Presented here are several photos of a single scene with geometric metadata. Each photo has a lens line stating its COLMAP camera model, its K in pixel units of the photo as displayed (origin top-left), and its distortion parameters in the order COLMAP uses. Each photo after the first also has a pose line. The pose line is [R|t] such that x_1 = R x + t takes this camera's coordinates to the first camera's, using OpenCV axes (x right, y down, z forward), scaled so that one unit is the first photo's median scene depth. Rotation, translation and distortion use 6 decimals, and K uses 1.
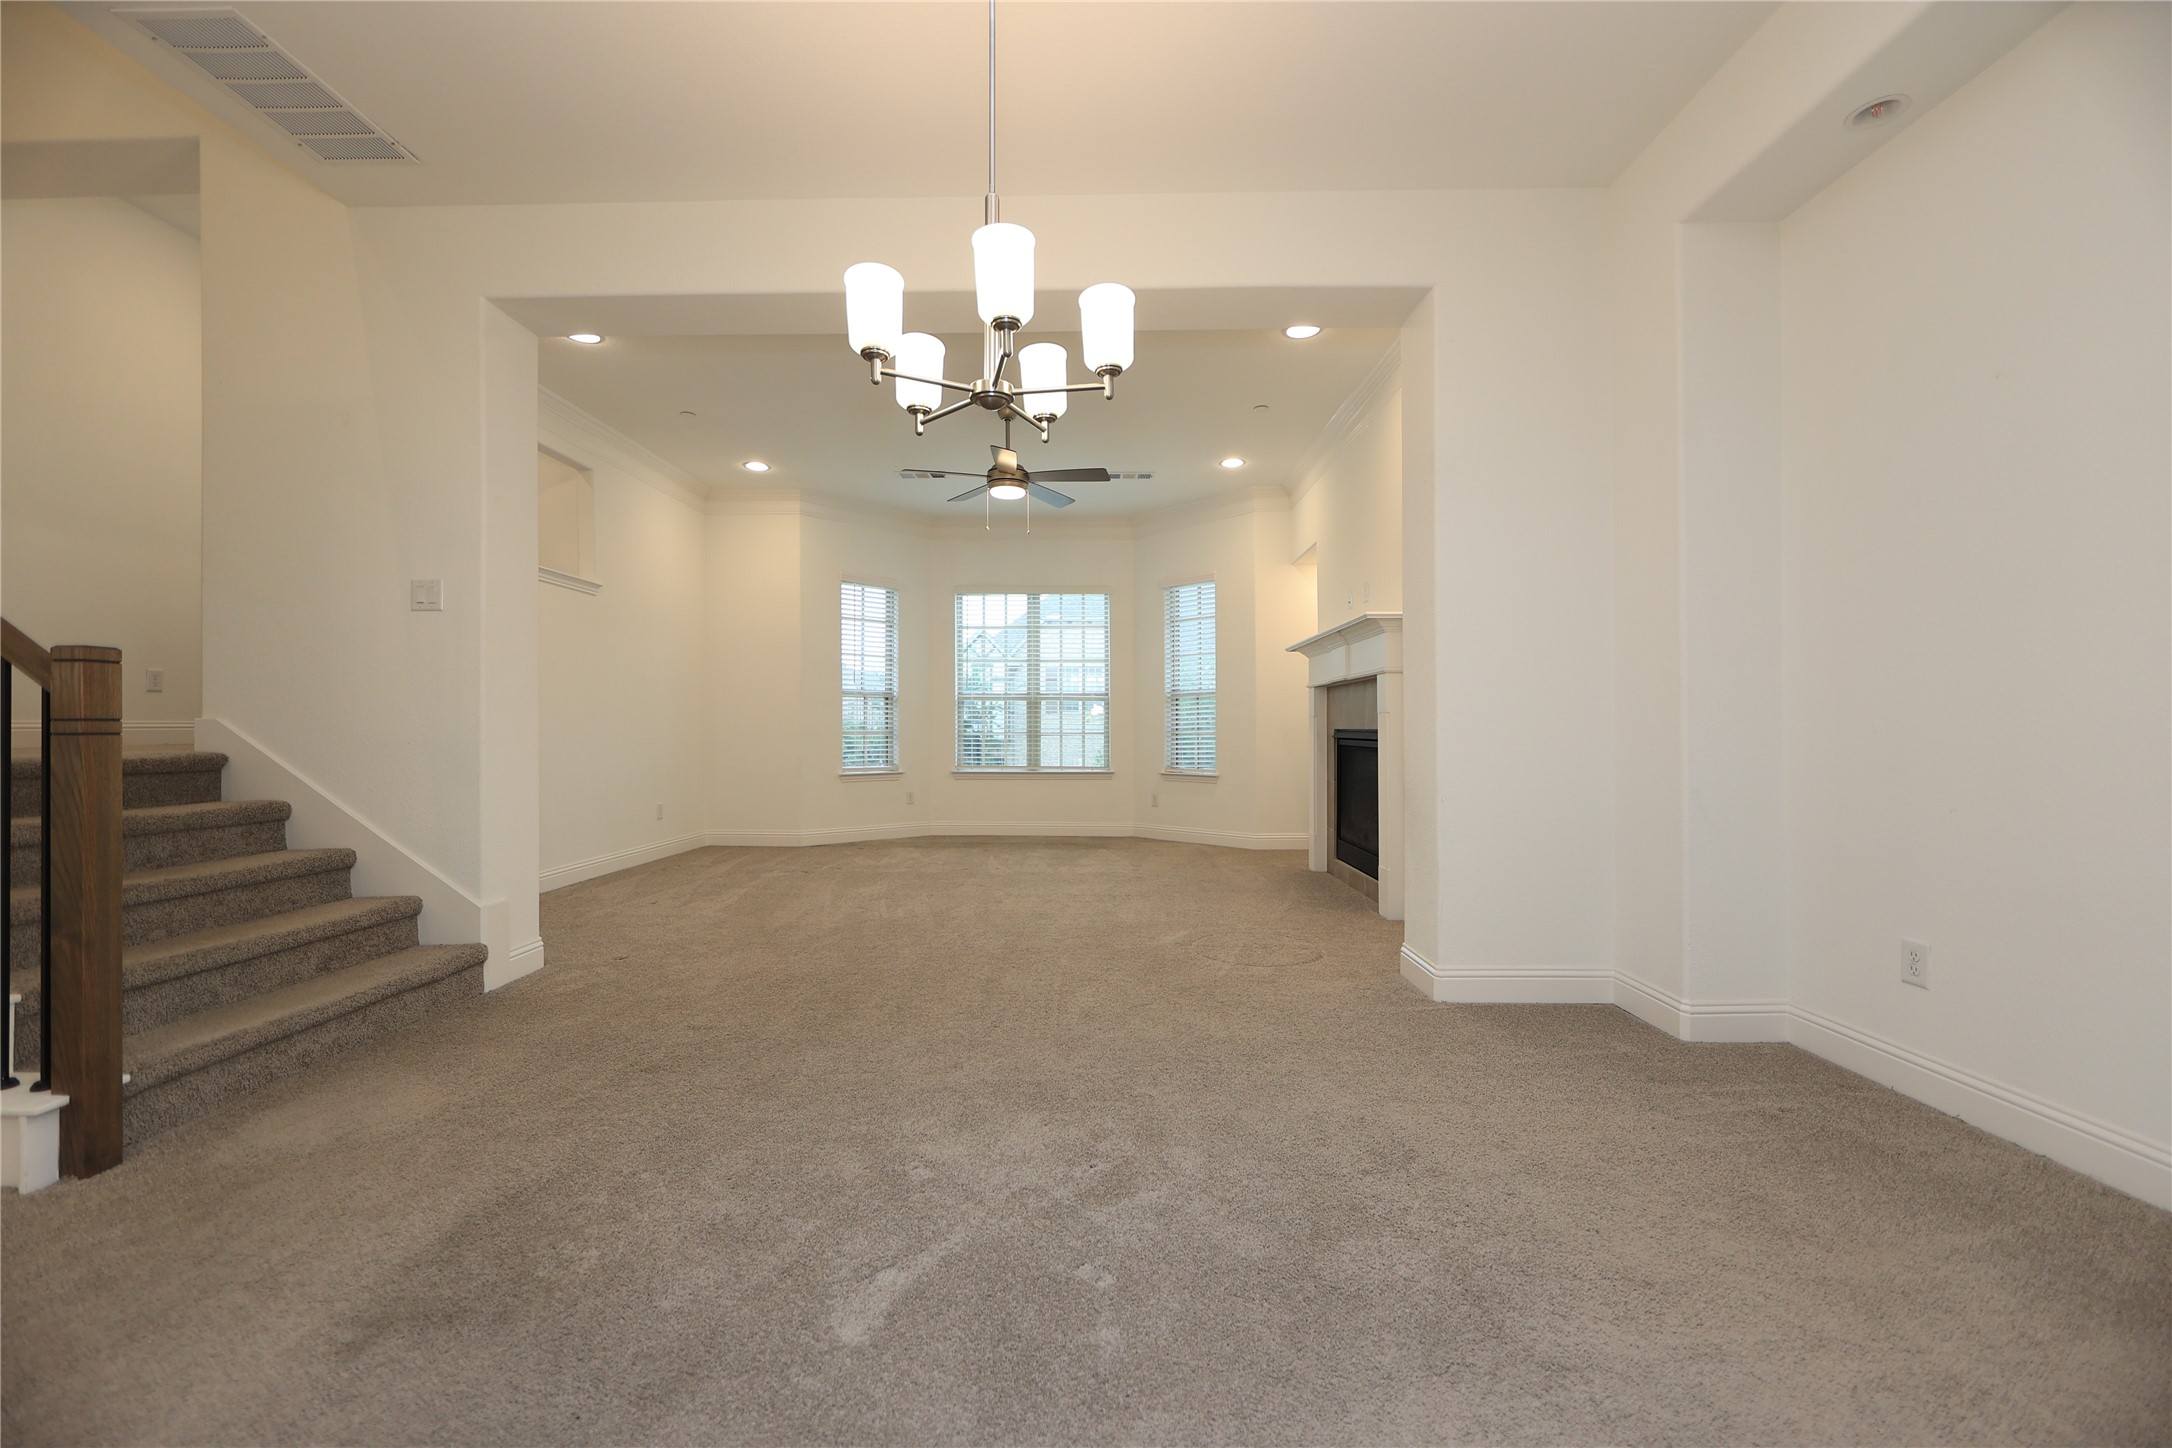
lens RADIAL K [[849.3, 0, 1078.1], [0, 849.3, 728.5], [0, 0, 1]] dist [-0.003455, 0.000909]
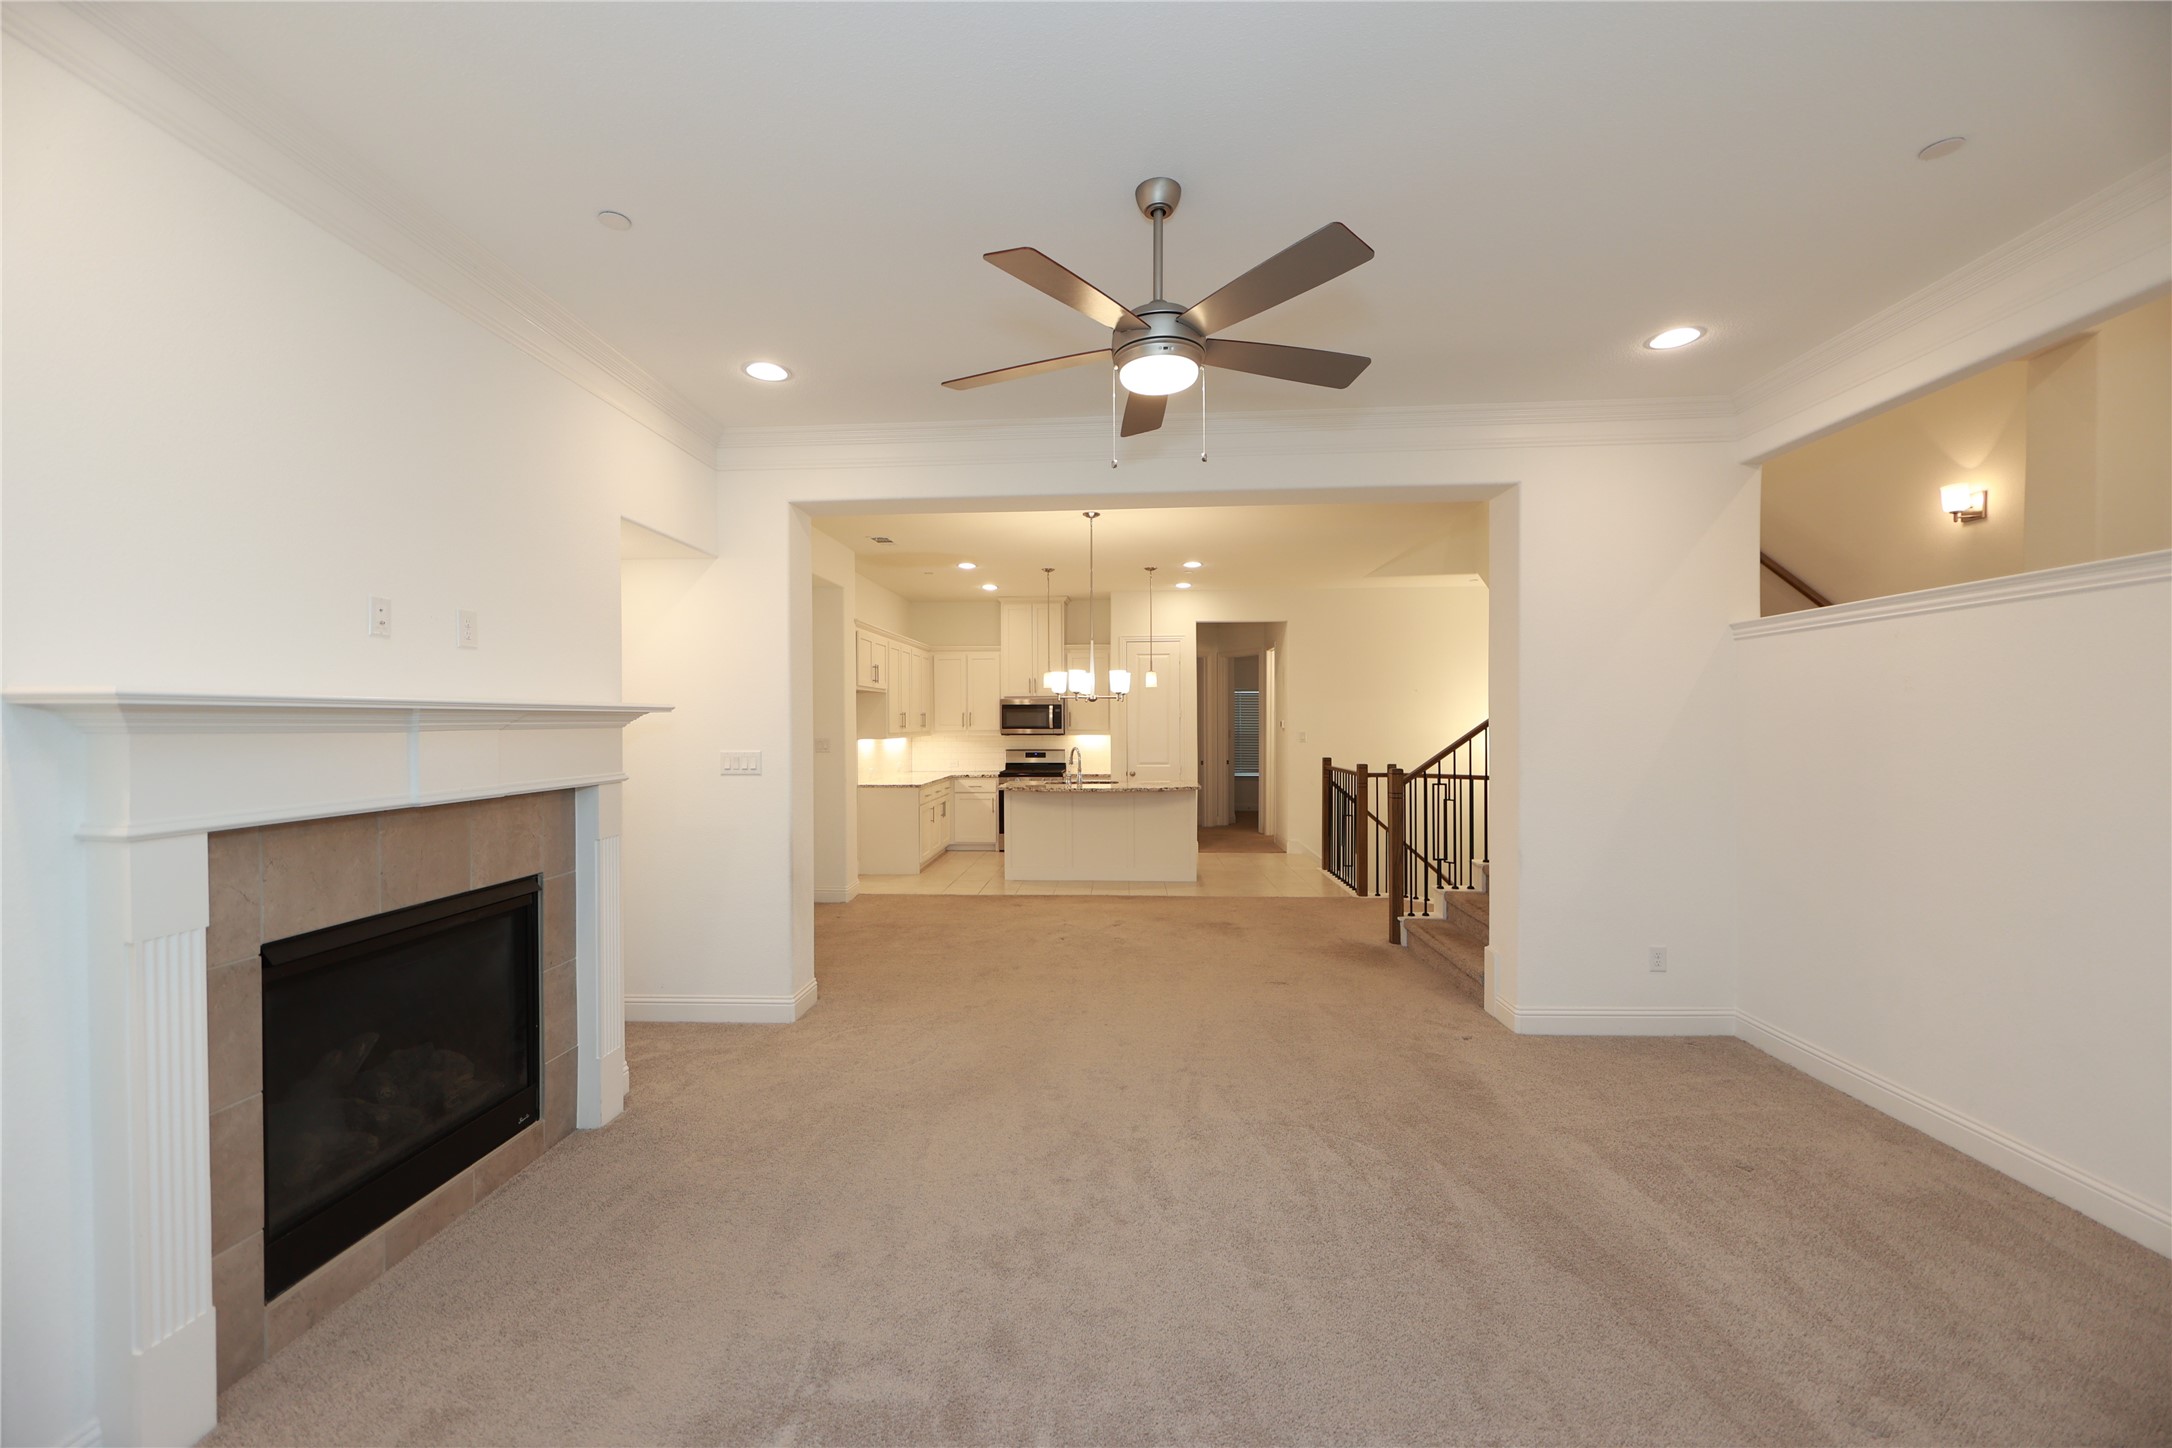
lens RADIAL K [[849.3, 0, 1074.7], [0, 849.3, 731.0], [0, 0, 1]] dist [-0.003455, 0.000909]
pose [[-0.999100, 0.008271, 0.041591, -0.052664], [0.008739, 0.999900, 0.011077, -0.090833], [-0.041496, 0.011431, -0.999073, 1.356958]]
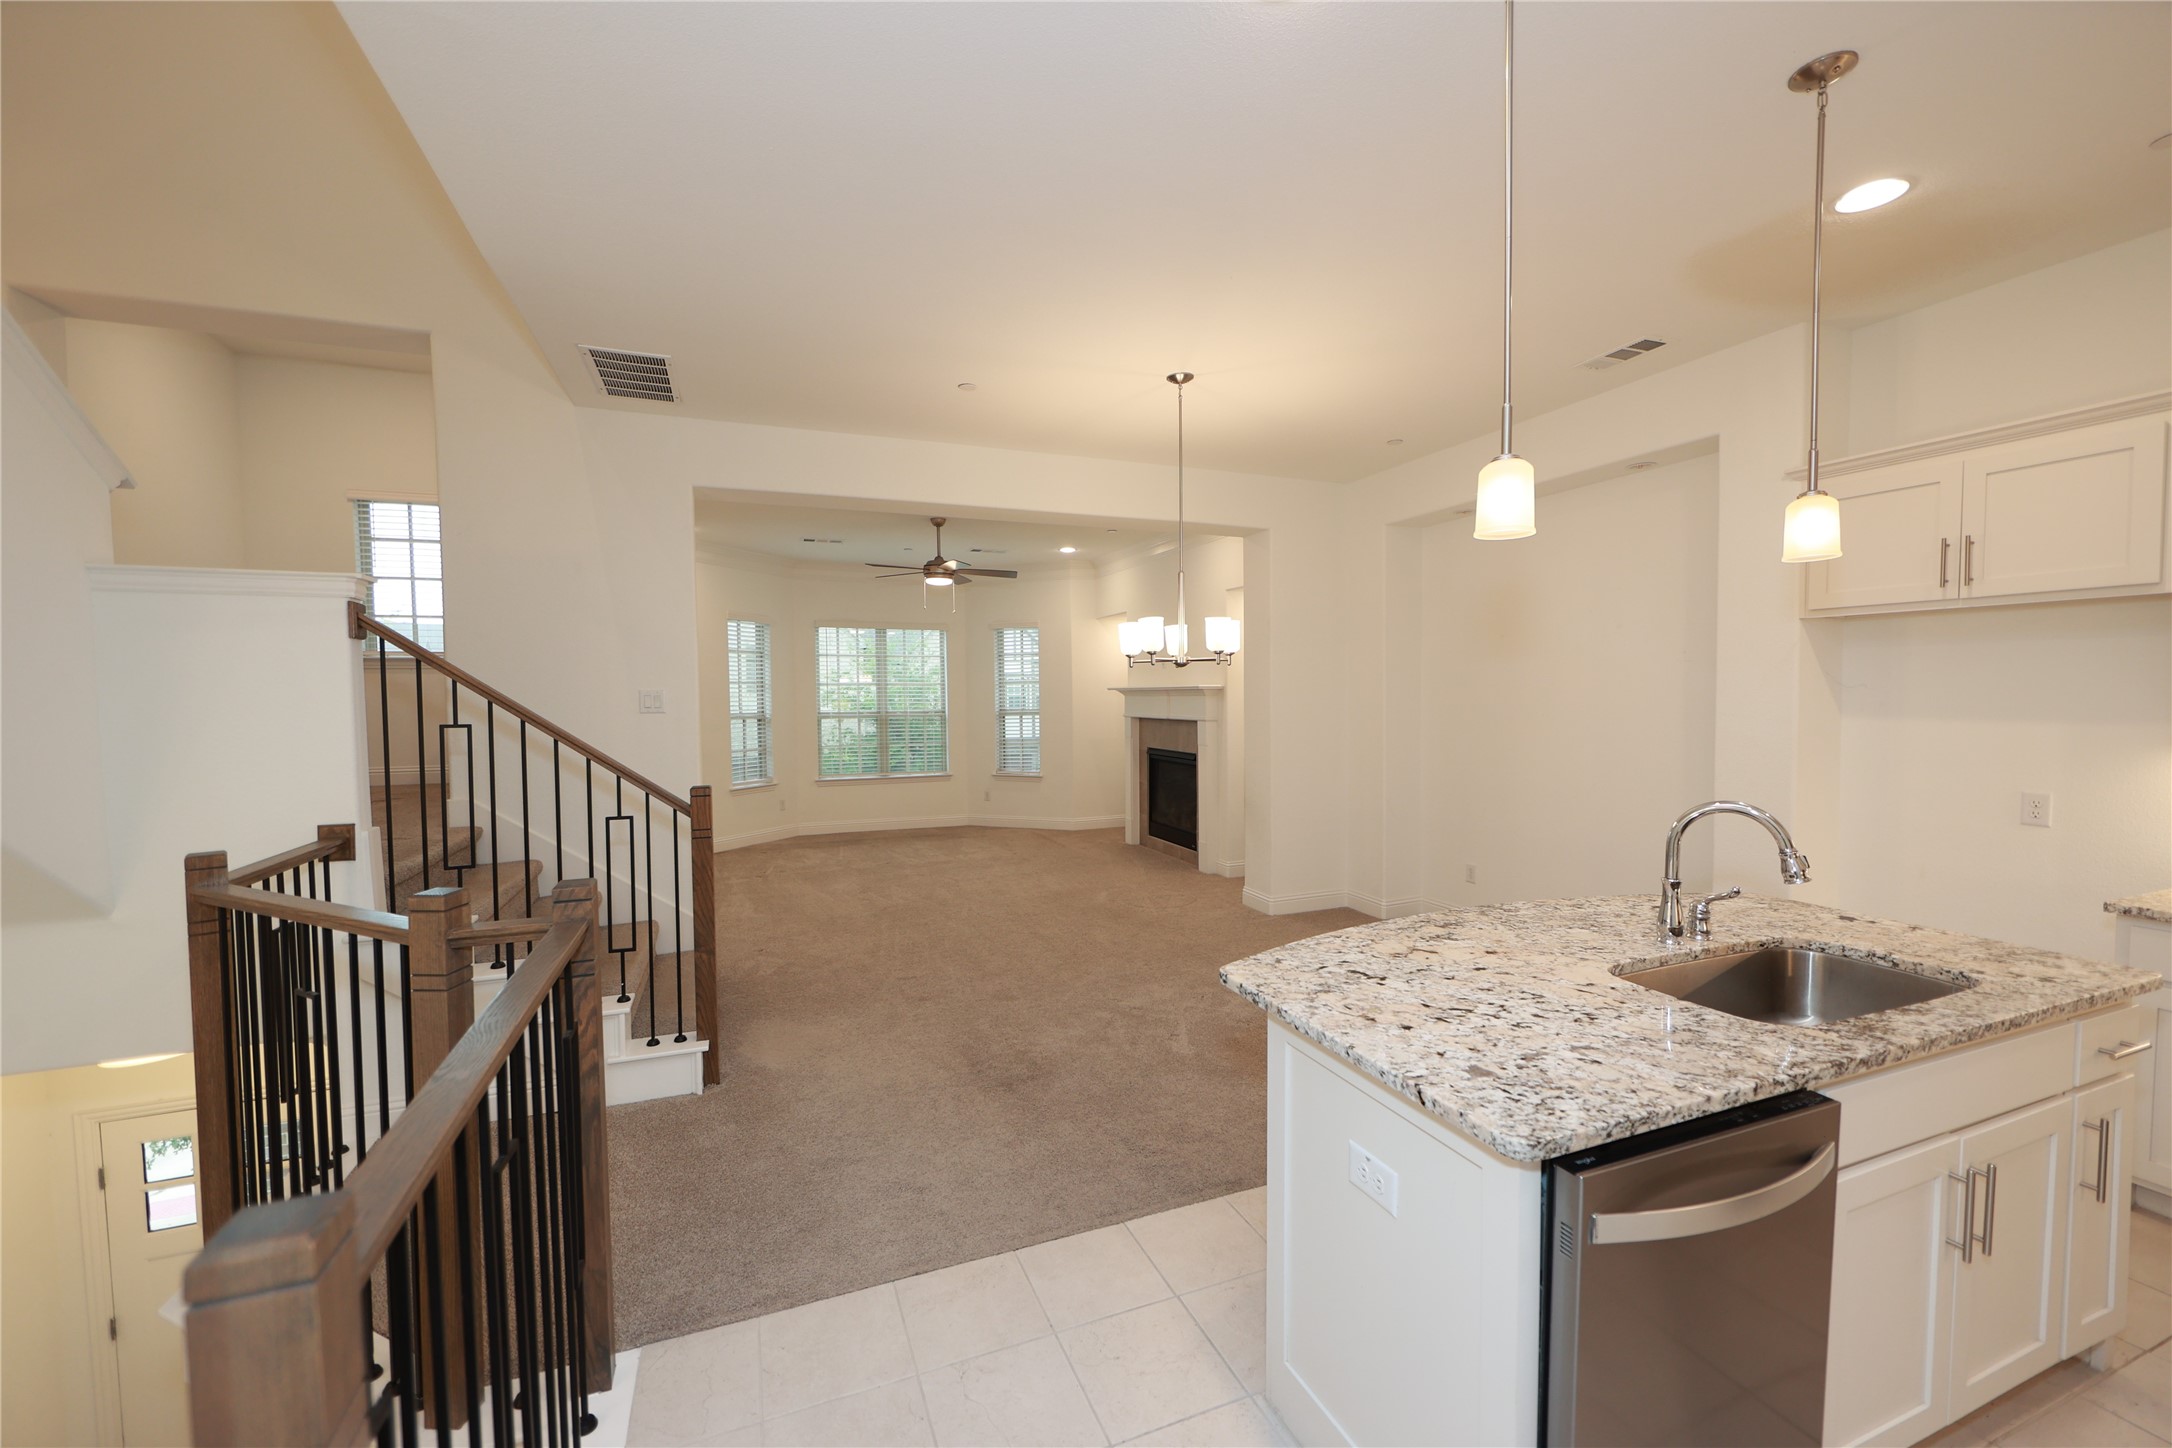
lens RADIAL K [[849.3, 0, 1074.3], [0, 849.3, 727.3], [0, 0, 1]] dist [-0.003455, 0.000909]
pose [[0.923152, -0.022531, 0.383773, -0.378122], [0.007657, 0.999161, 0.040242, -0.094487], [-0.384358, -0.034211, 0.922550, -0.301496]]
